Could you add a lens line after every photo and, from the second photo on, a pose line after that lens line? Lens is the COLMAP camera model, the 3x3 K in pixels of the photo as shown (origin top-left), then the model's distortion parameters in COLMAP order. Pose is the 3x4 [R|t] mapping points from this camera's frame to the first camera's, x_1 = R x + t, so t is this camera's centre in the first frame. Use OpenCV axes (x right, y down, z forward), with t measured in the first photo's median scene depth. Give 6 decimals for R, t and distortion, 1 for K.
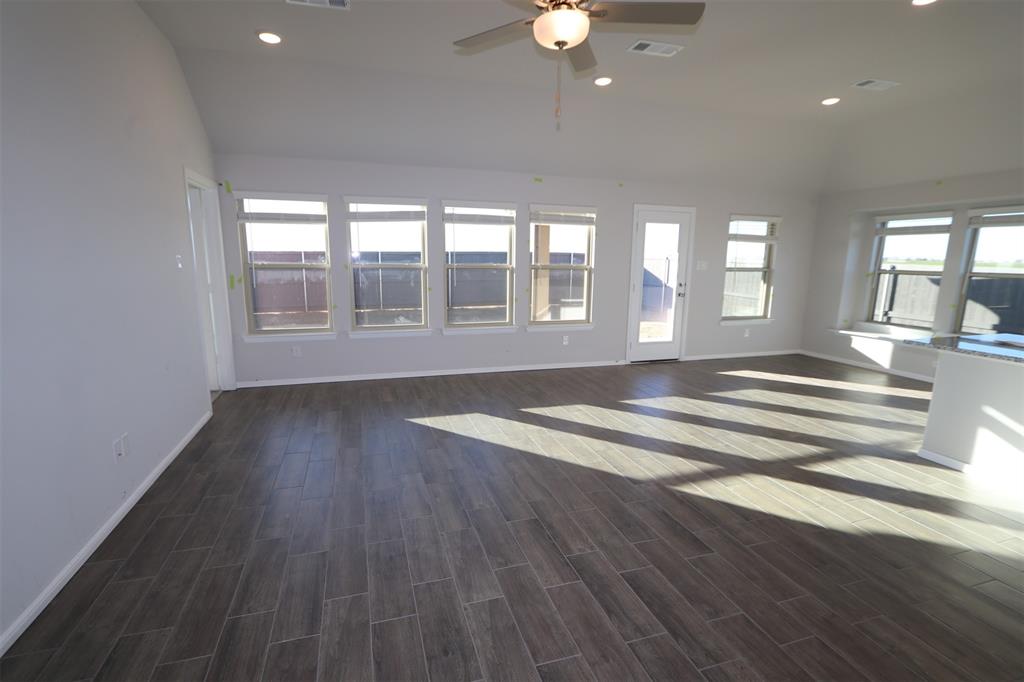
lens RADIAL K [[477.9, 0, 503.3], [0, 477.9, 348.9], [0, 0, 1]] dist [-0.012790, 0.000368]
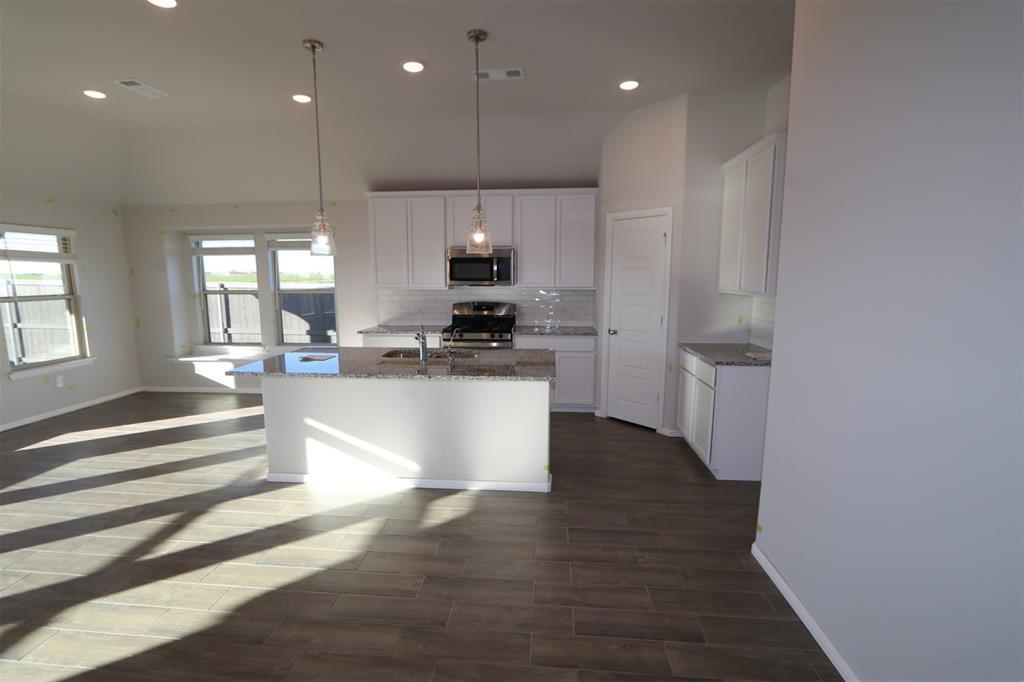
lens RADIAL K [[497.6, 0, 507.8], [0, 497.6, 348.8], [0, 0, 1]] dist [-0.019642, 0.000242]
pose [[0.378473, -0.148893, 0.913558, 0.121926], [0.182099, 0.979666, 0.084226, -0.030764], [-0.907523, 0.134481, 0.397891, 0.071114]]
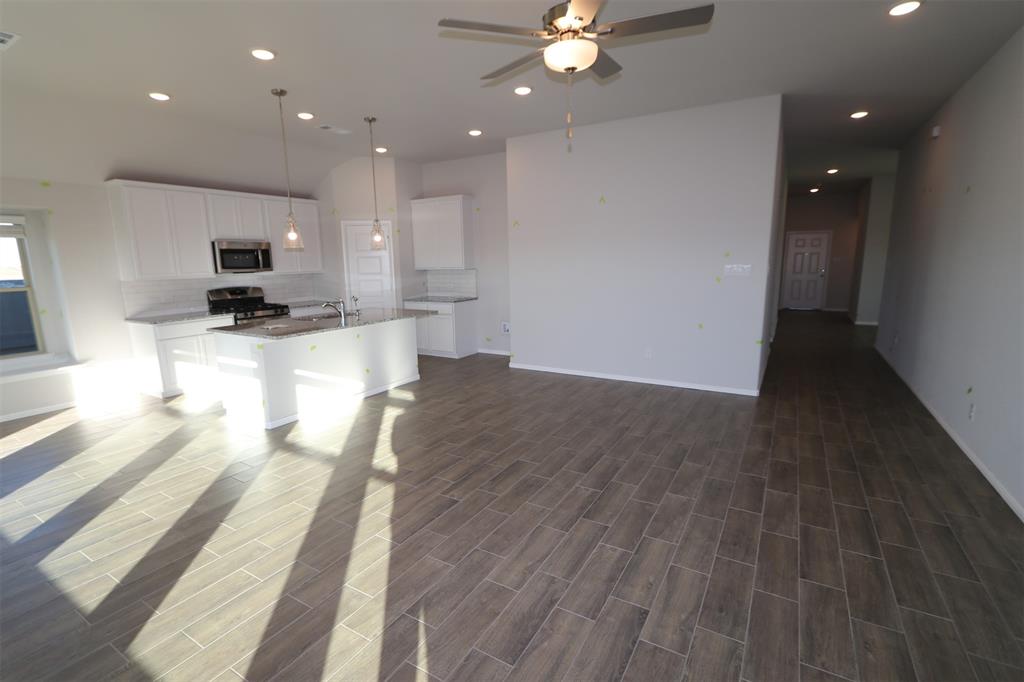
lens RADIAL K [[477.9, 0, 503.3], [0, 477.9, 348.9], [0, 0, 1]] dist [-0.012790, 0.000368]
pose [[-0.666263, -0.137052, 0.733015, -0.300261], [0.152068, 0.937341, 0.313475, -0.197166], [-0.730047, 0.320325, -0.603675, 0.920963]]
